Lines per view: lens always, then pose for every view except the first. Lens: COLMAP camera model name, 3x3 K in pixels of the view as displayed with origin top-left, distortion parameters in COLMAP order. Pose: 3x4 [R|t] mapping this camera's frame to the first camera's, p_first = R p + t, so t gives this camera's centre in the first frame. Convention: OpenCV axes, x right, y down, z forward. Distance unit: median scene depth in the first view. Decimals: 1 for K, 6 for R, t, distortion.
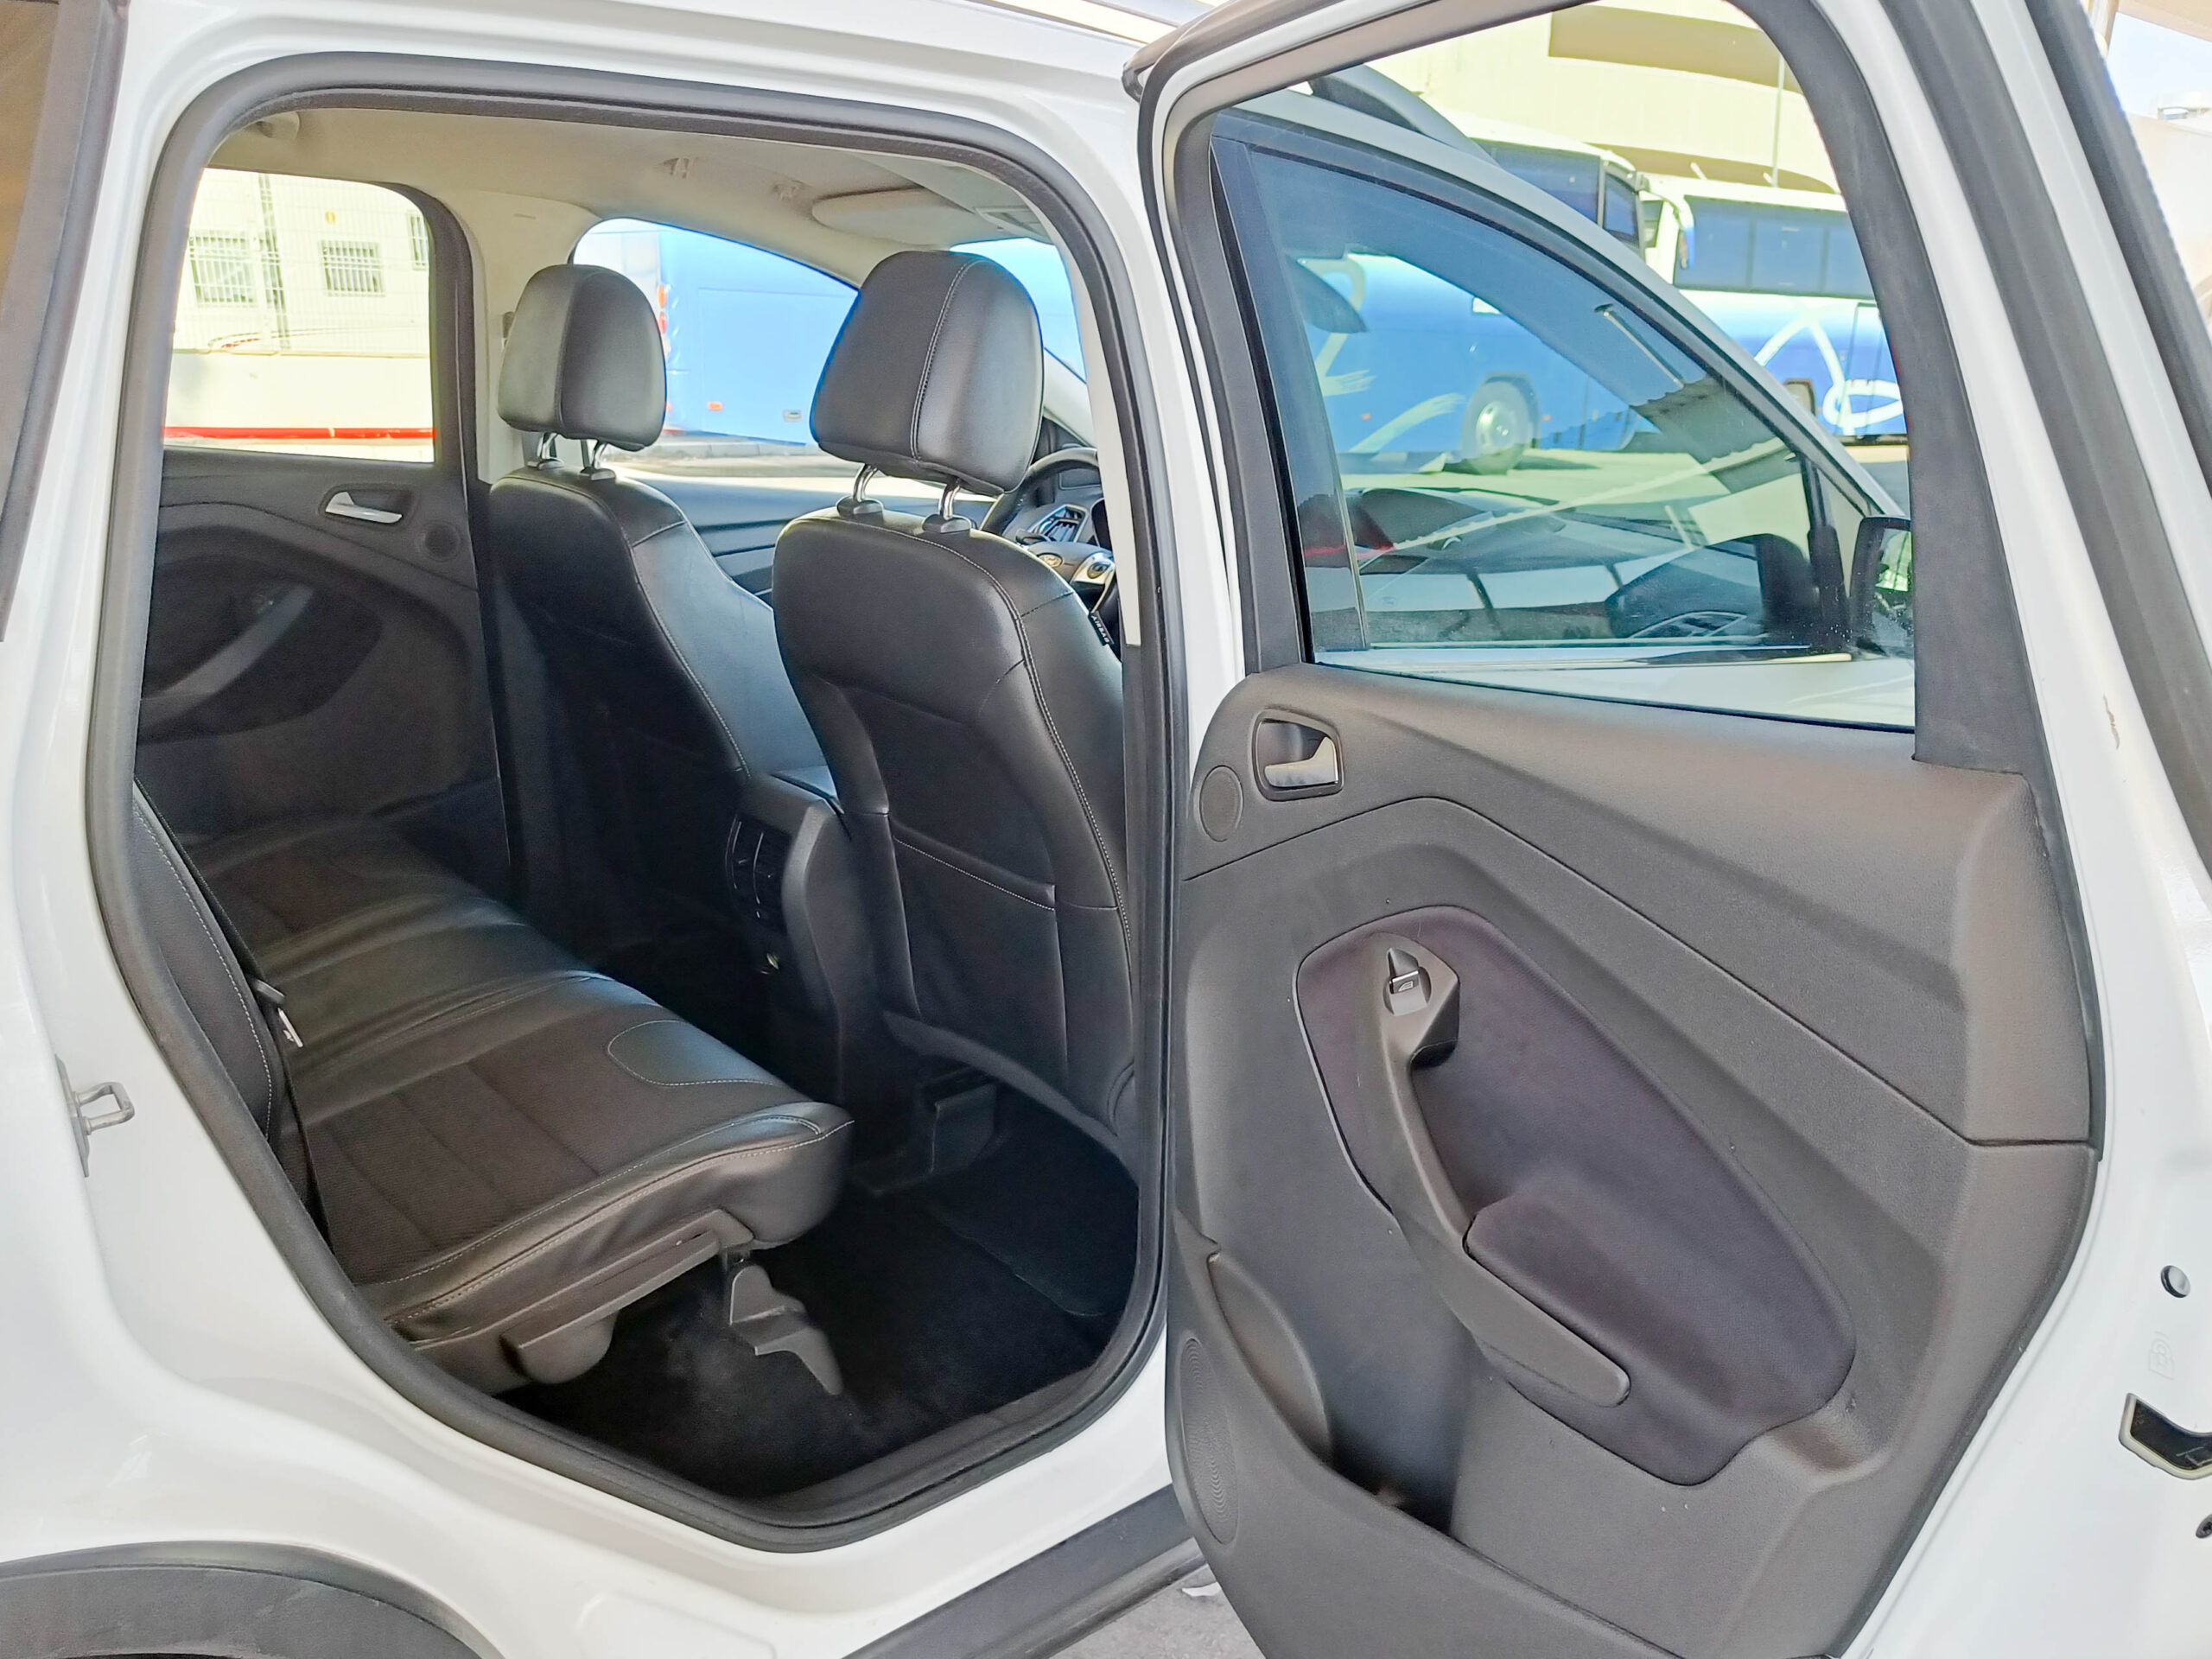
lens RADIAL K [[1660.1, 0, 1105.8], [0, 1660.1, 859.1], [0, 0, 1]] dist [0.065087, 0.002037]
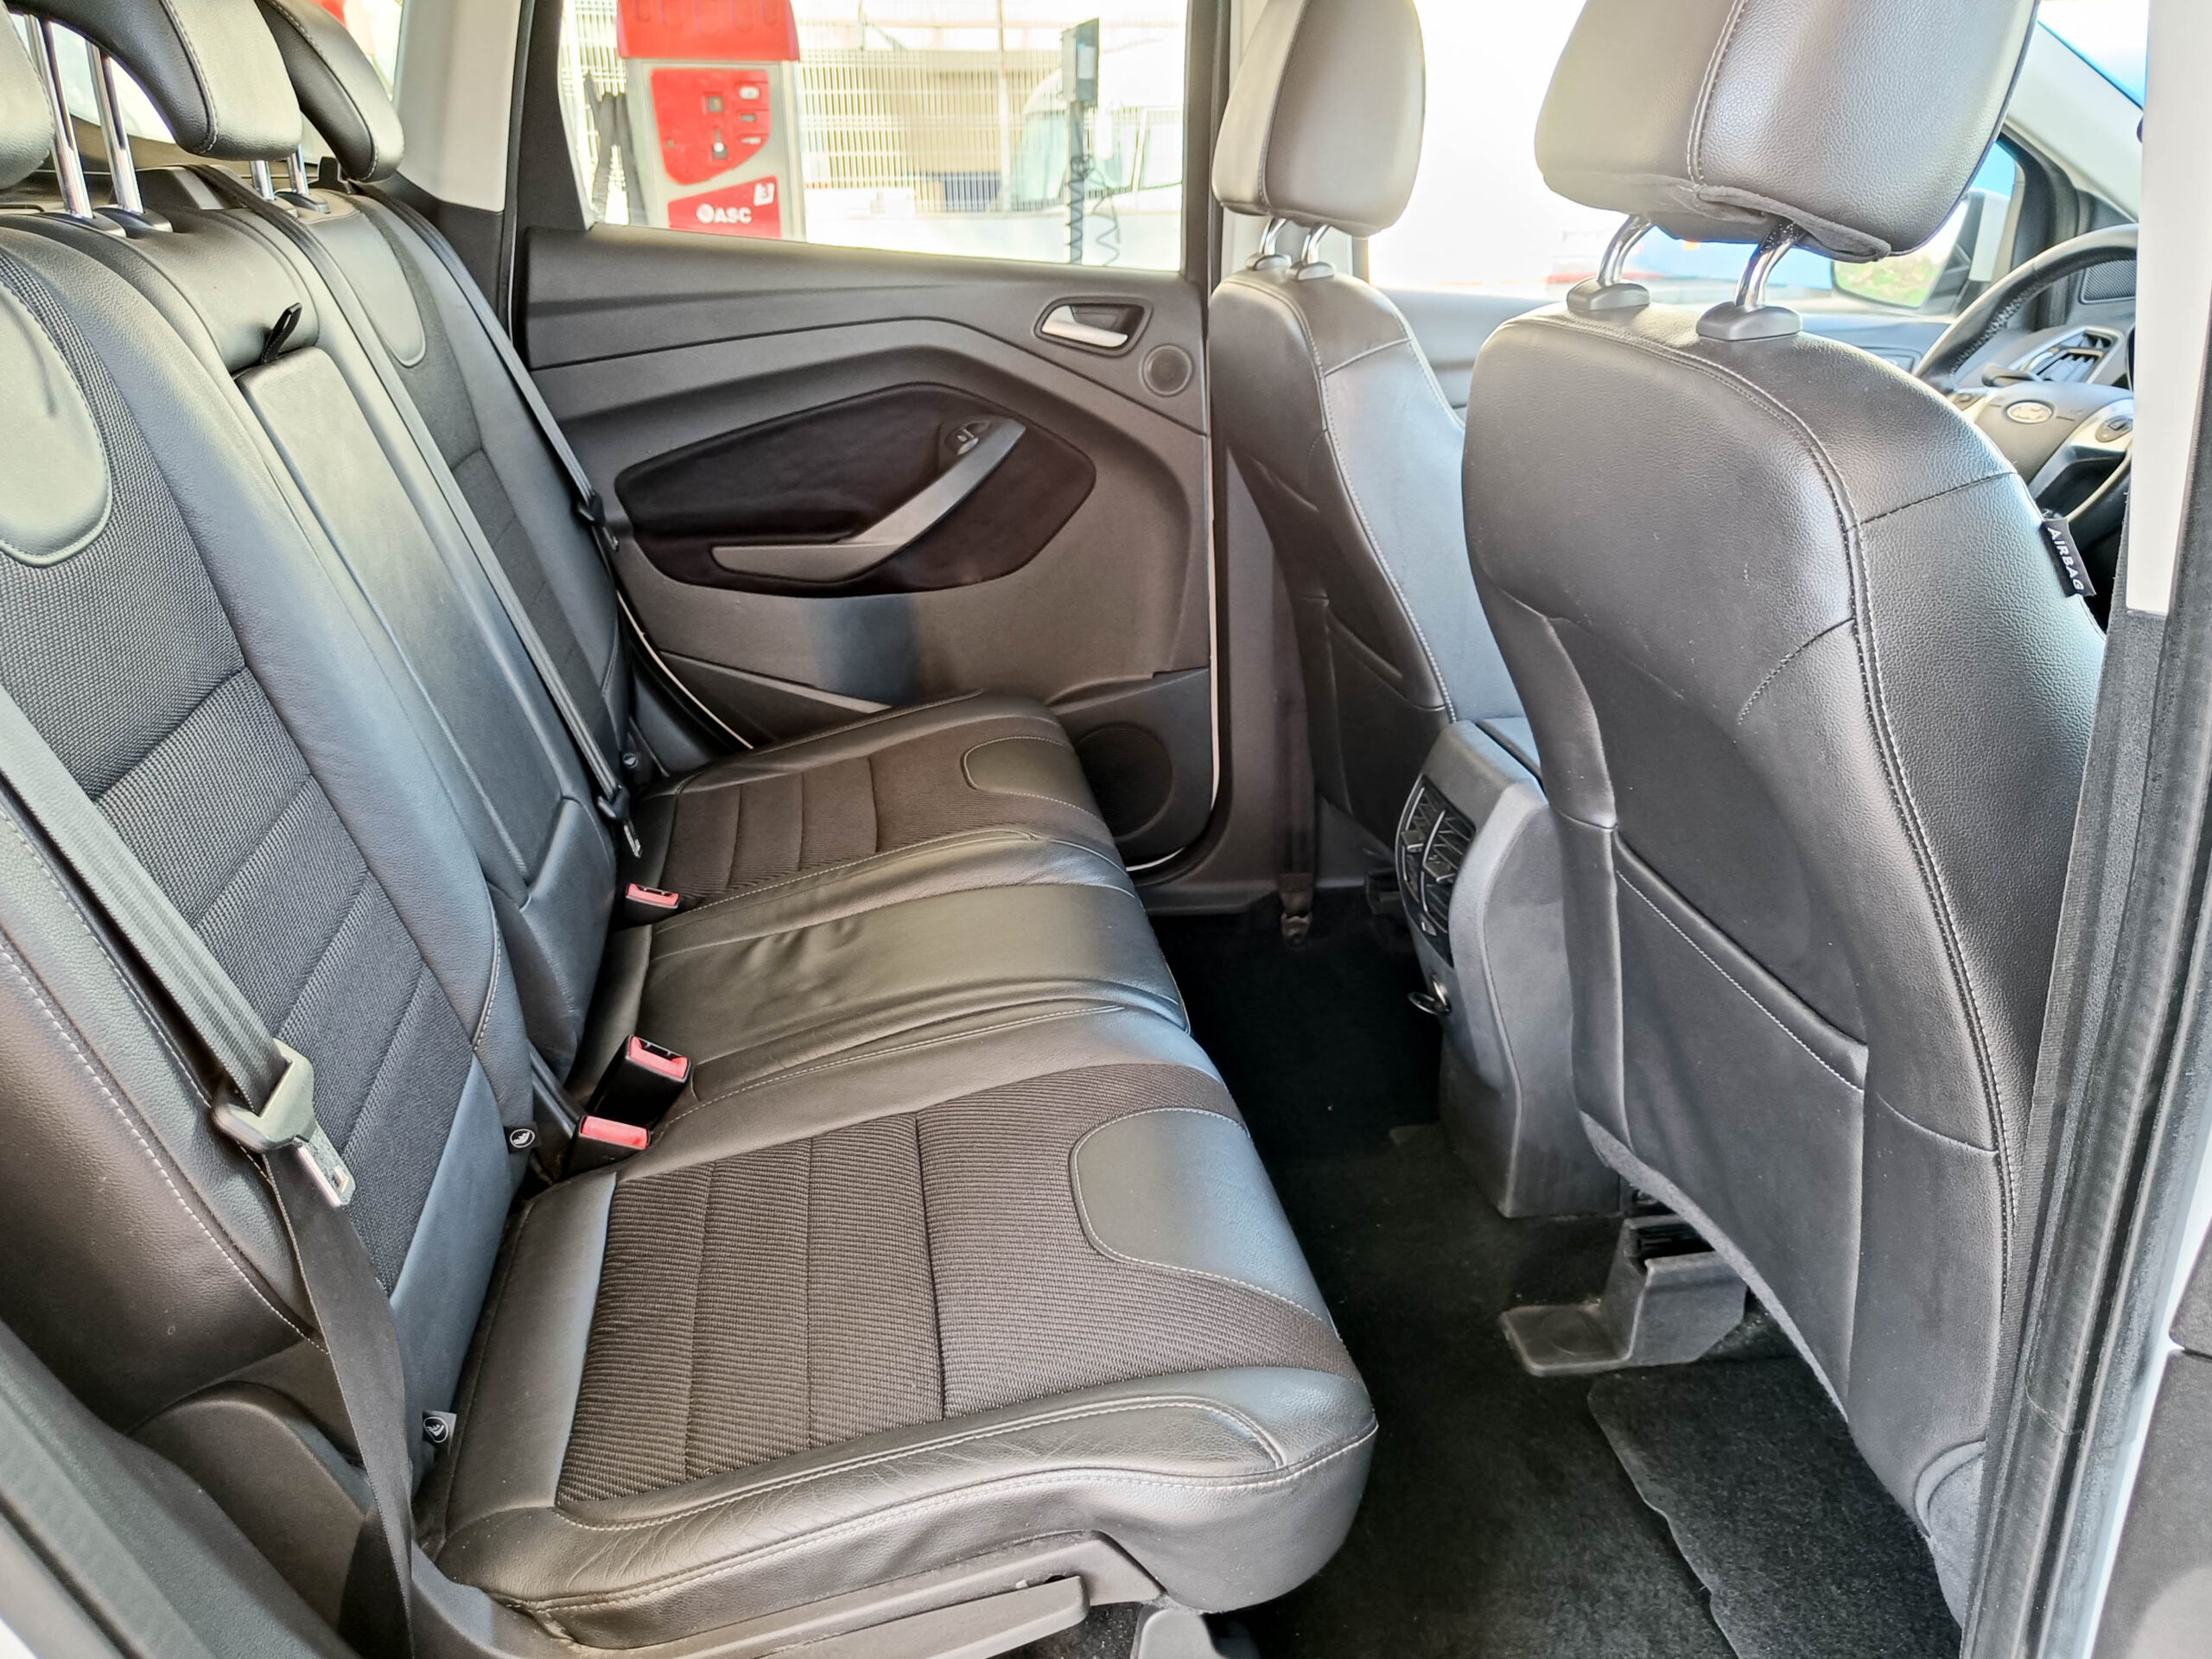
lens RADIAL K [[1660.1, 0, 1105.8], [0, 1660.1, 859.1], [0, 0, 1]] dist [0.065087, 0.002037]
pose [[0.859727, 0.164800, -0.483437, 0.006179], [-0.123194, 0.985478, 0.116858, -0.058157], [0.495675, -0.040909, 0.867544, 0.340374]]
